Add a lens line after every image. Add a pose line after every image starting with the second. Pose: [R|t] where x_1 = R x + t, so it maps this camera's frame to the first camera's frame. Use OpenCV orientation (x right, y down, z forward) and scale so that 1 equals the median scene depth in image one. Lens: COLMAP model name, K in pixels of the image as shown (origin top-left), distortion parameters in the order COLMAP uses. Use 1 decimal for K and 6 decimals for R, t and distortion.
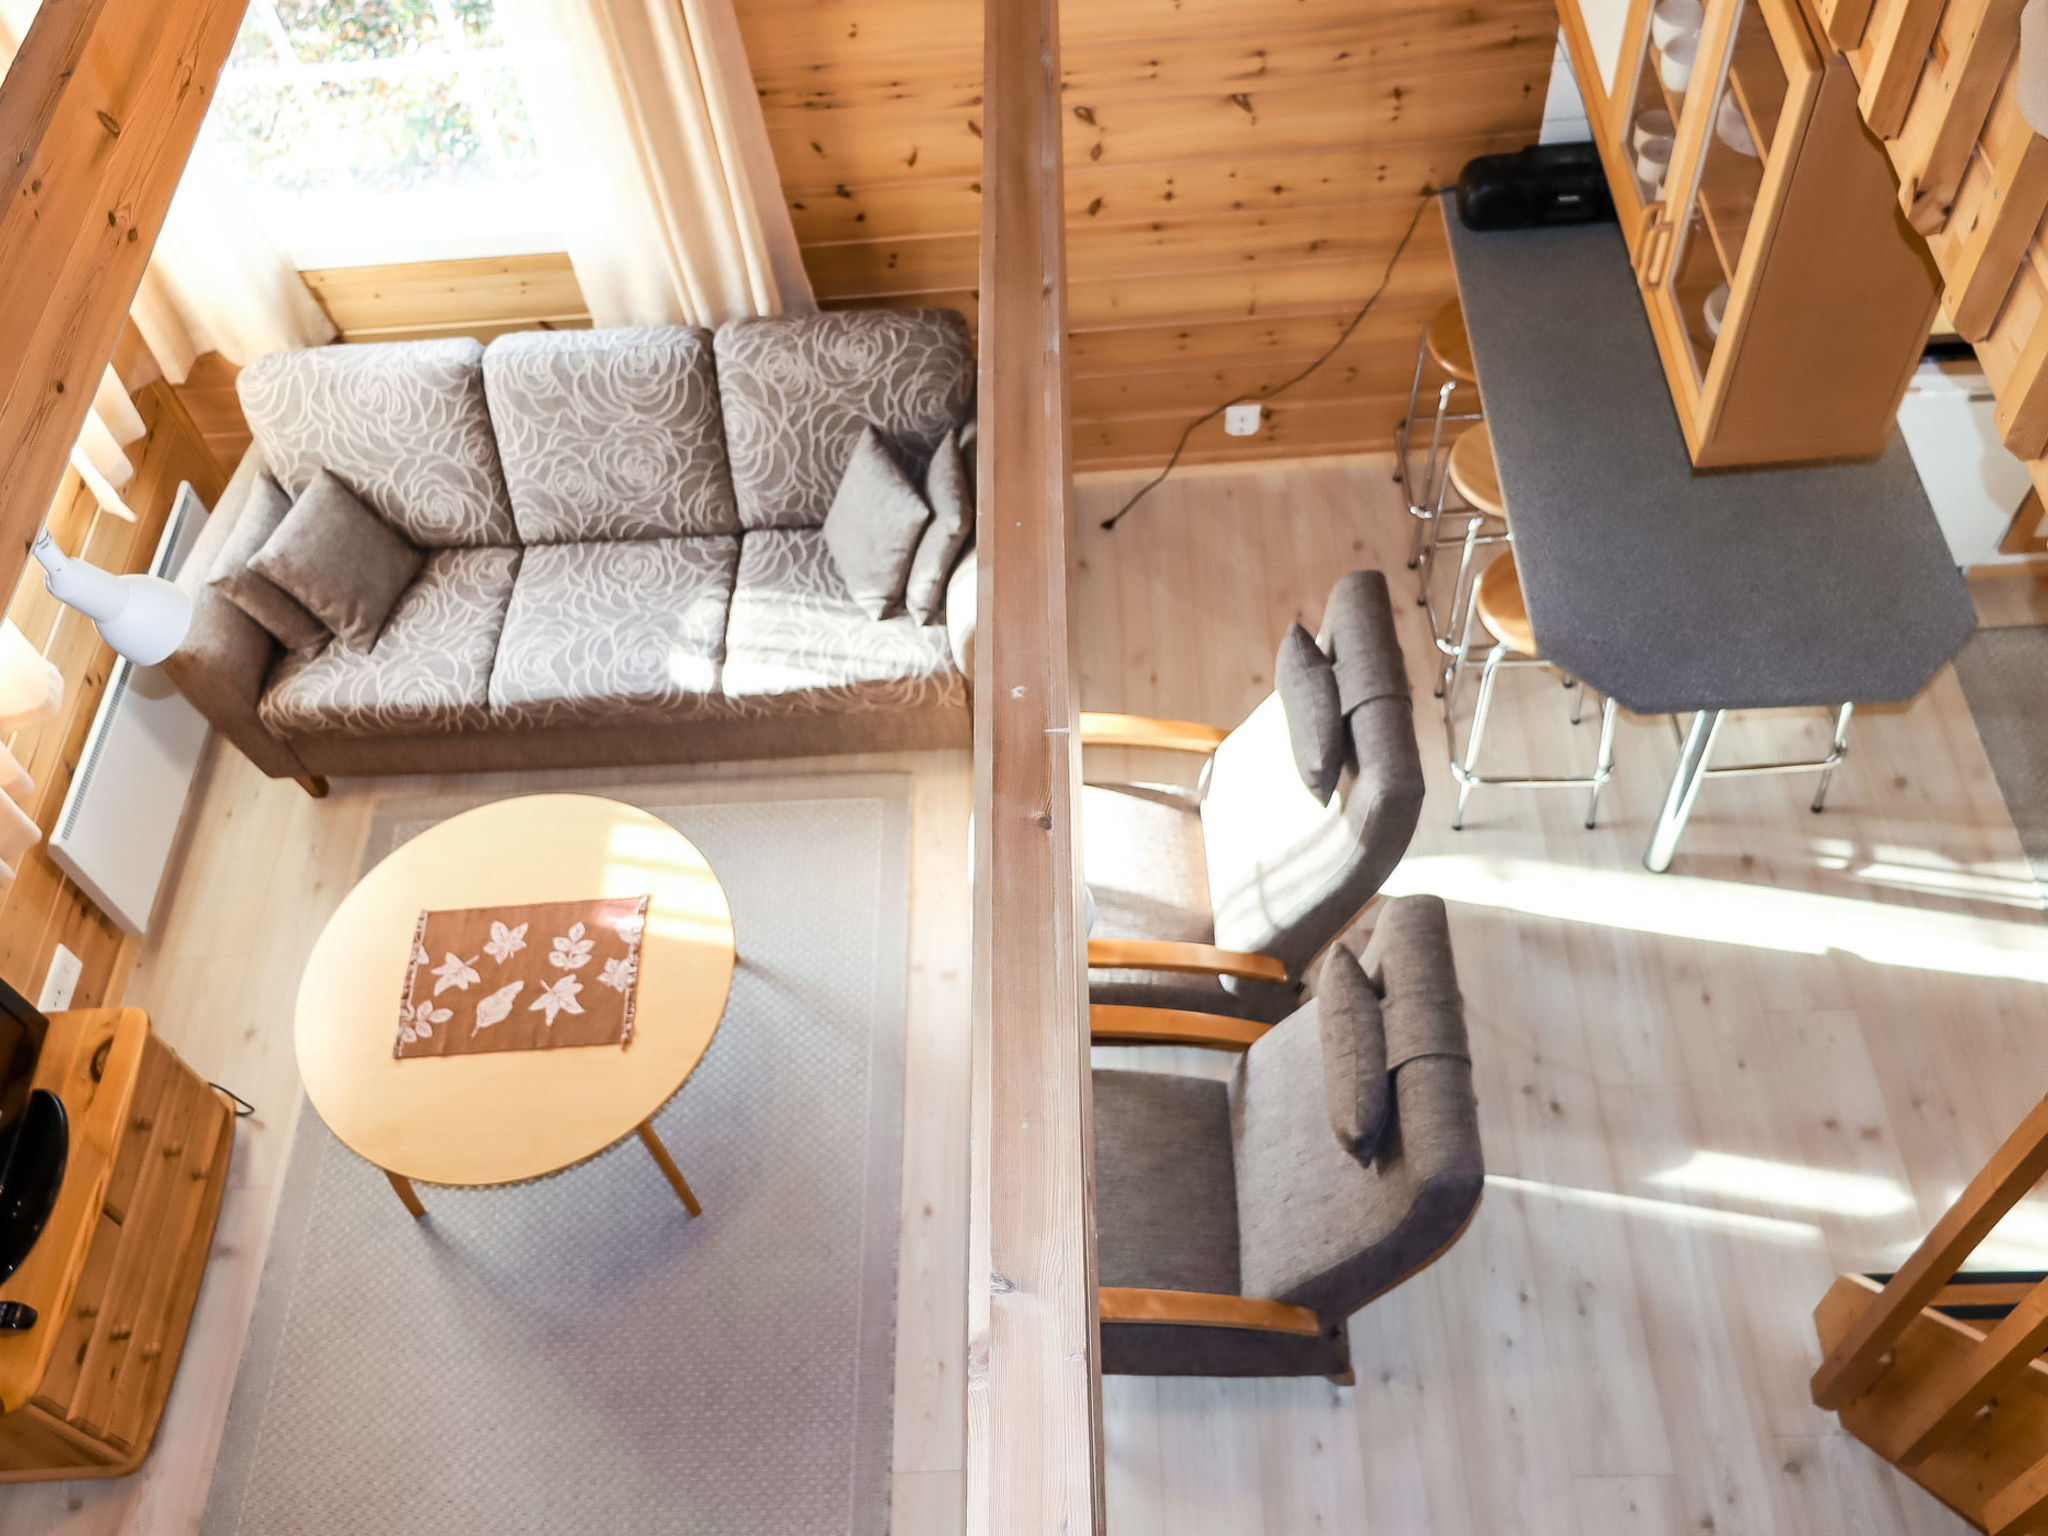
lens RADIAL K [[1644.5, 0, 1024.0], [0, 1644.5, 768.0], [0, 0, 1]] dist [0.073871, -0.061321]
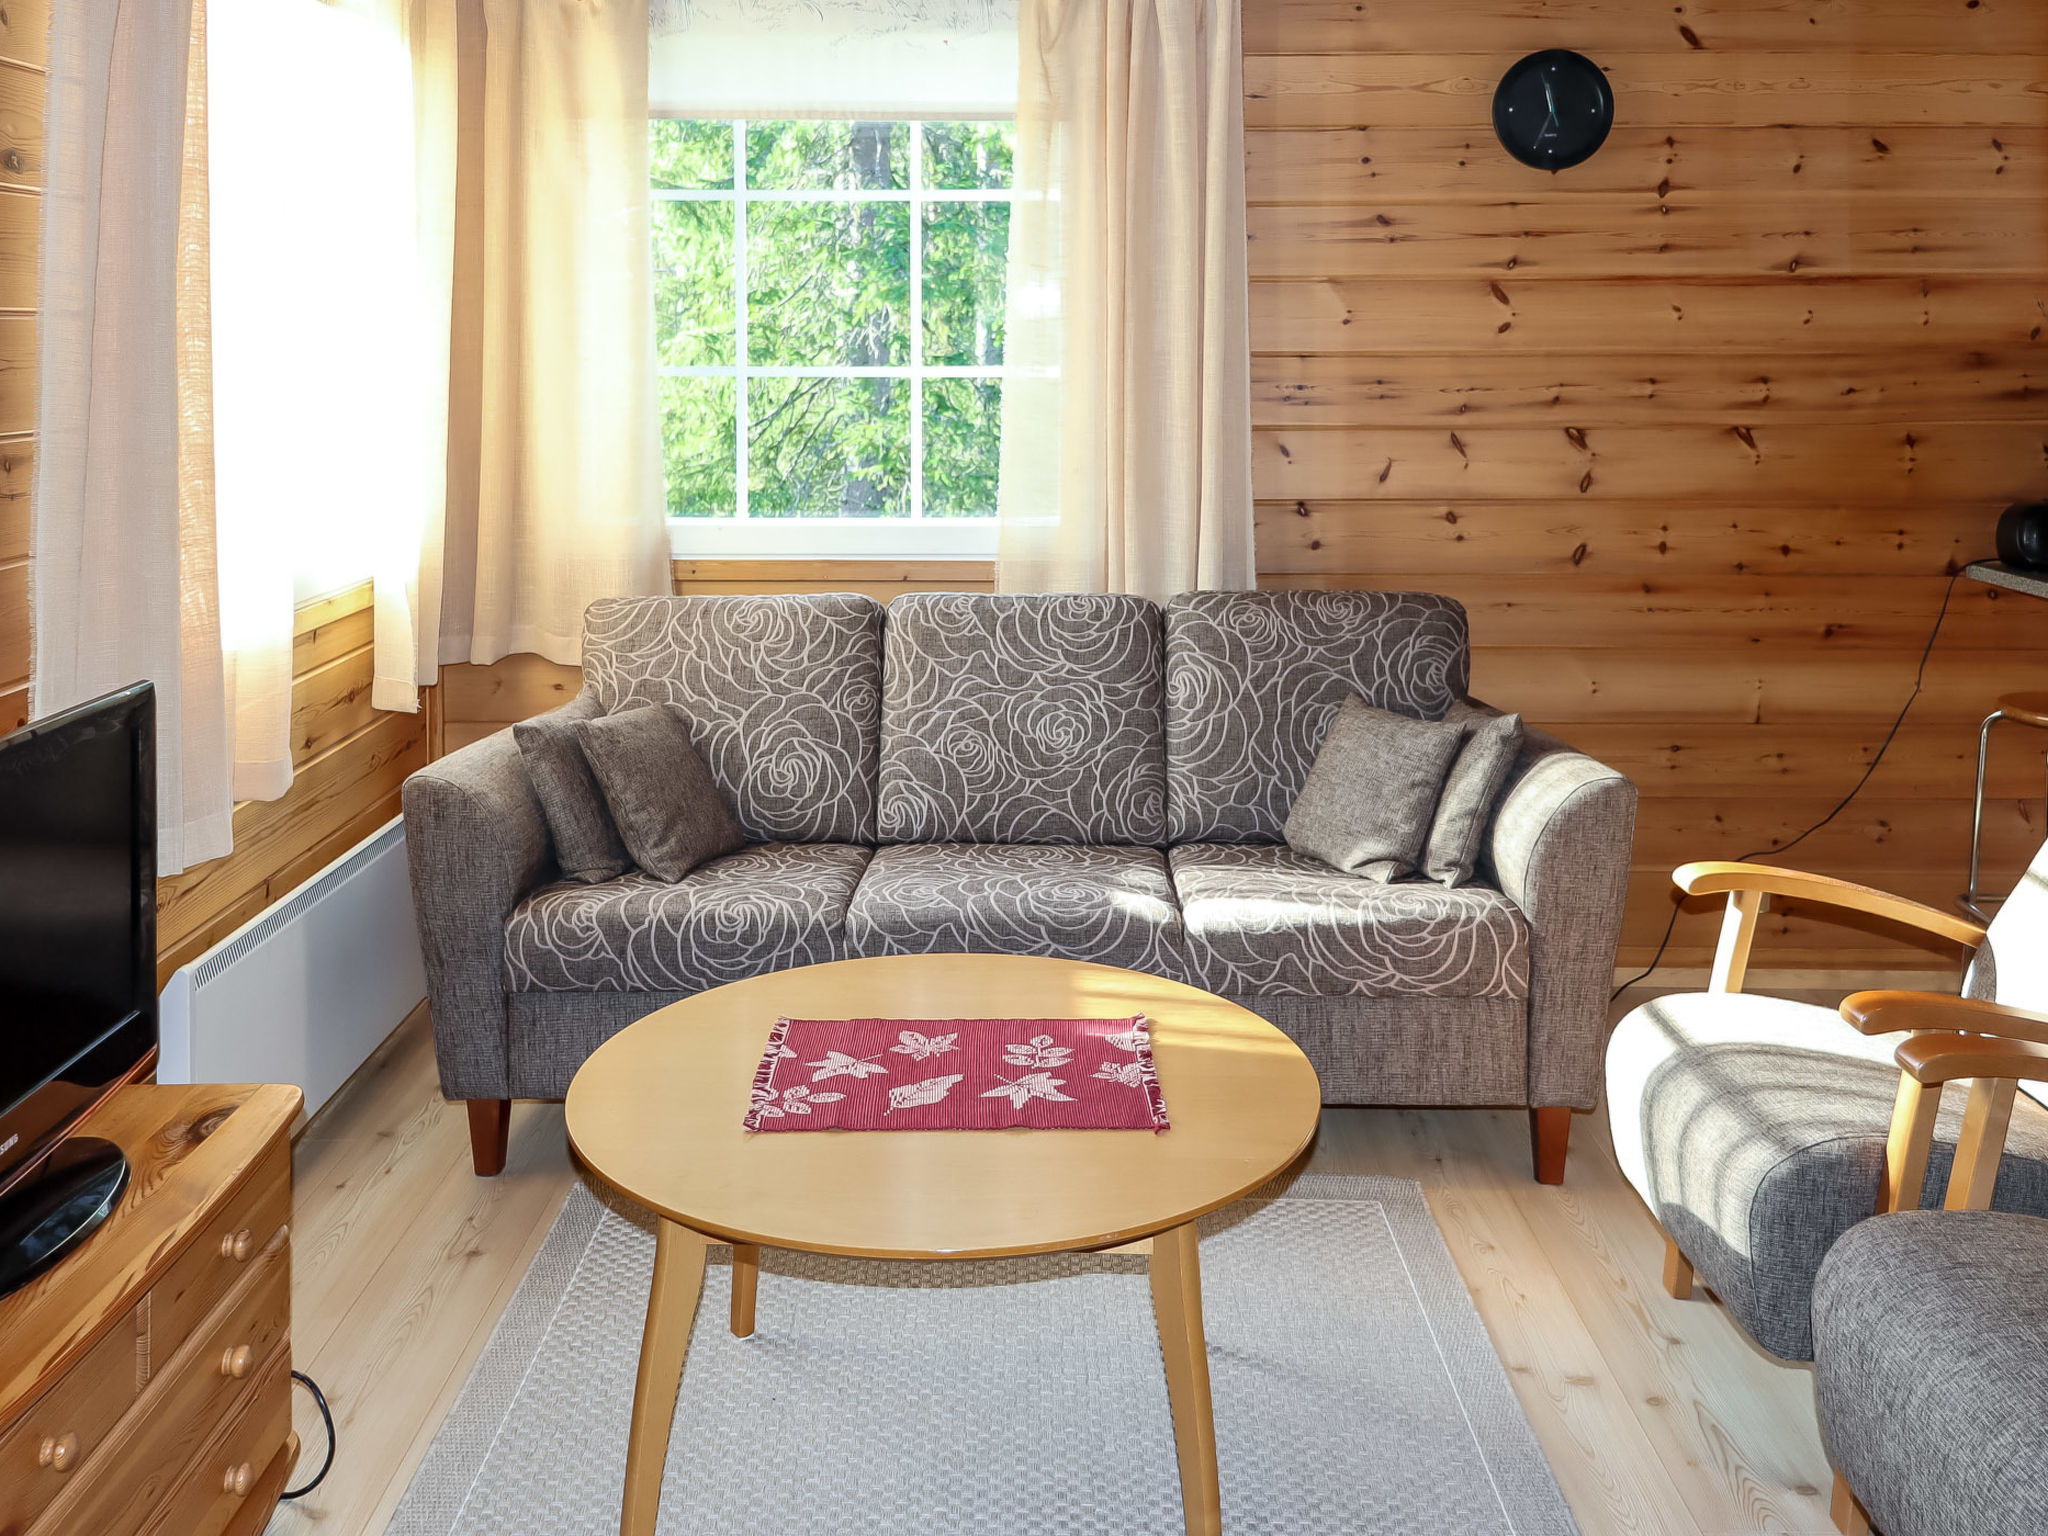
lens RADIAL K [[1879.6, 0, 1025.6], [0, 1879.6, 639.9], [0, 0, 1]] dist [0.111226, -0.102255]
pose [[0.998077, 0.060538, 0.013294, -0.266615], [-0.028243, 0.635134, -0.771885, 0.487910], [-0.055172, 0.770026, 0.635623, 0.407887]]
